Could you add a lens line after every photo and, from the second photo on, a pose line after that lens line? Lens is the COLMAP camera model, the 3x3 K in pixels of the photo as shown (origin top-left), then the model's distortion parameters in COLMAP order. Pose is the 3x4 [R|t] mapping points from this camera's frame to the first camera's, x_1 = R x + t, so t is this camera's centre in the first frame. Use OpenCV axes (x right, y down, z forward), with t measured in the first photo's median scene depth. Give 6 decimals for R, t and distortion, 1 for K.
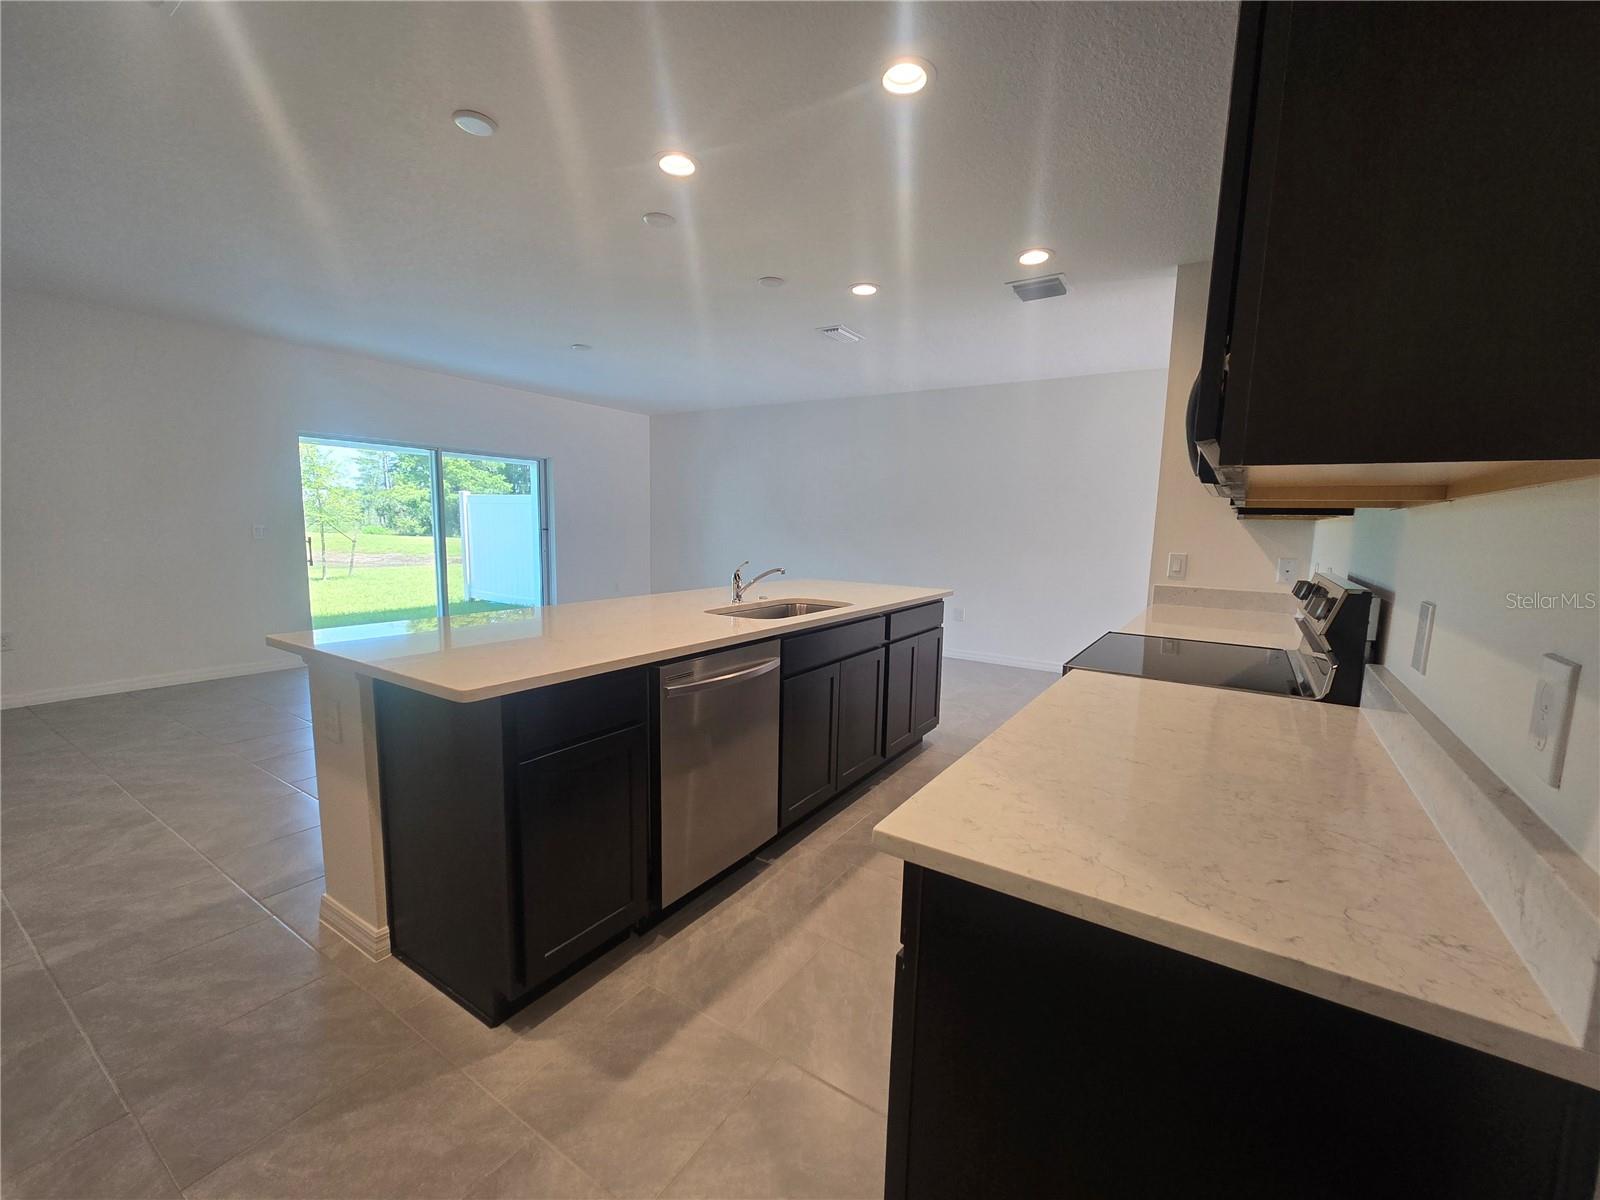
lens RADIAL K [[650.7, 0, 806.1], [0, 650.7, 604.3], [0, 0, 1]] dist [0.004239, 0.000893]
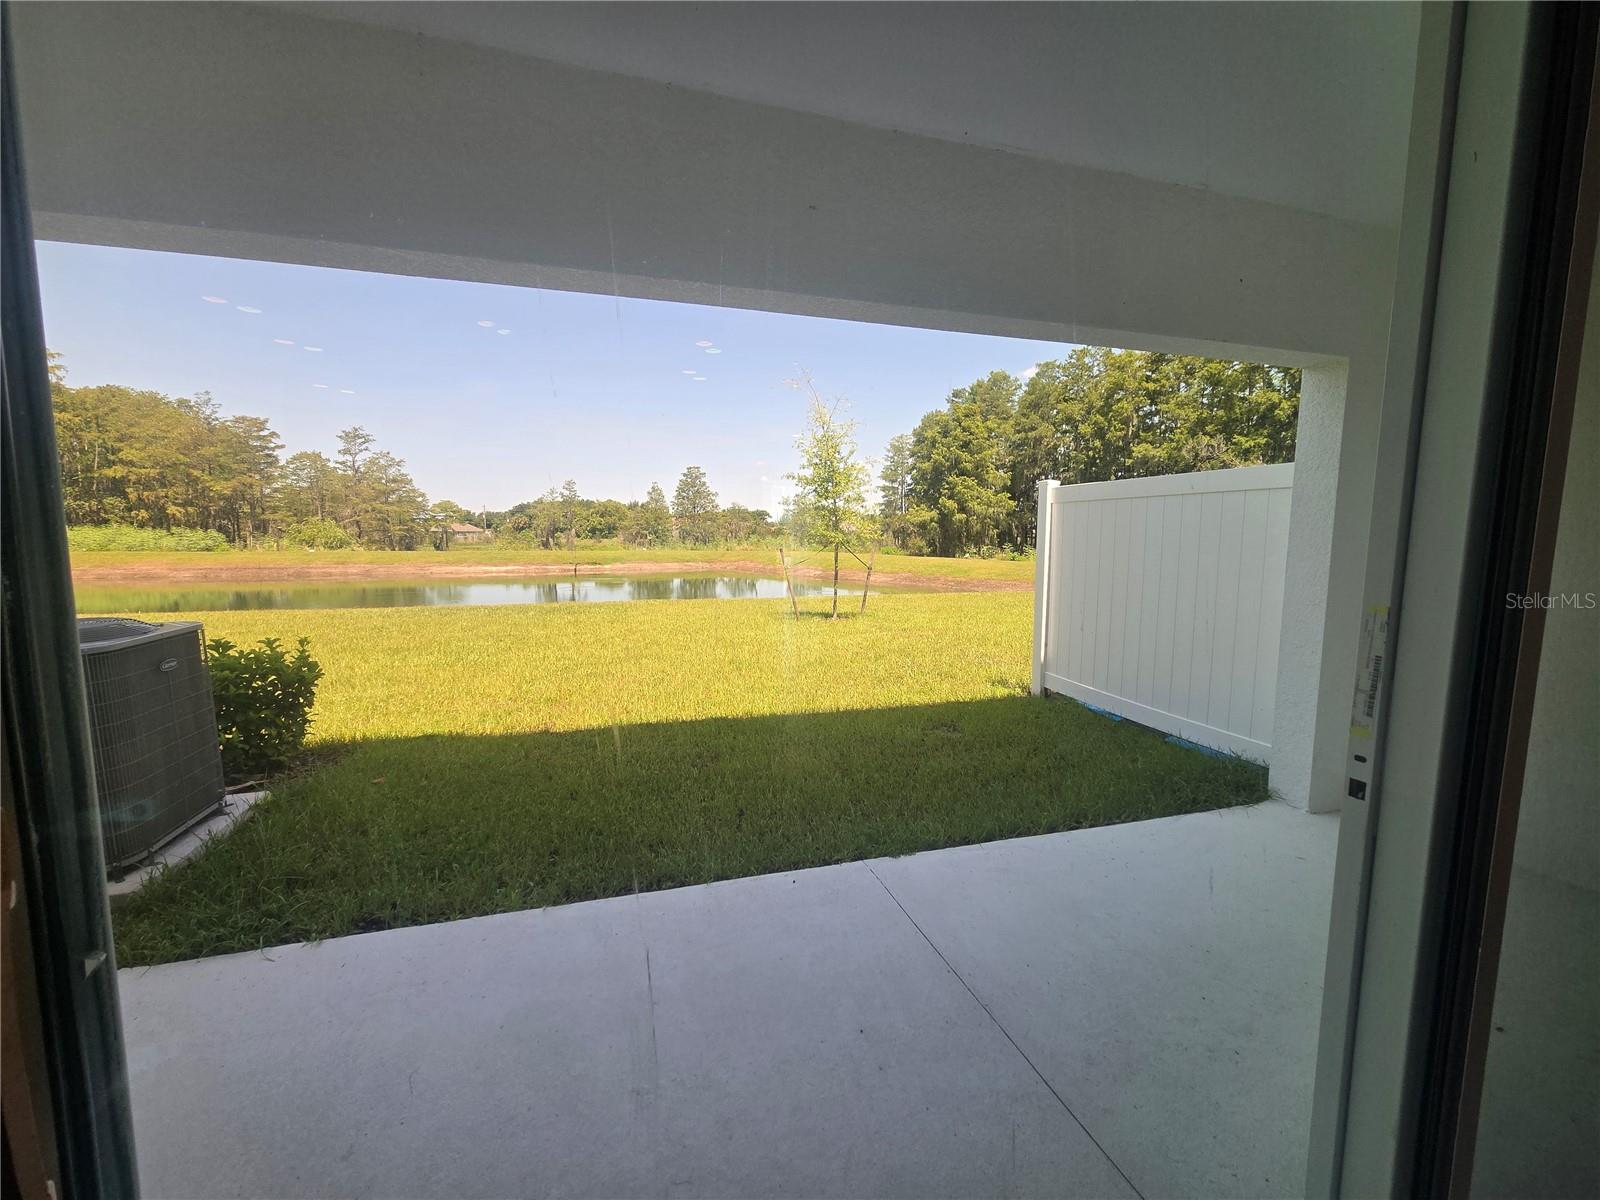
lens RADIAL K [[650.7, 0, 802.1], [0, 650.7, 603.3], [0, 0, 1]] dist [0.004239, 0.000893]
pose [[0.754852, 0.049692, -0.654011, -0.062517], [-0.069662, 0.997560, -0.004608, -0.011635], [0.652186, 0.049038, 0.756471, 0.092632]]
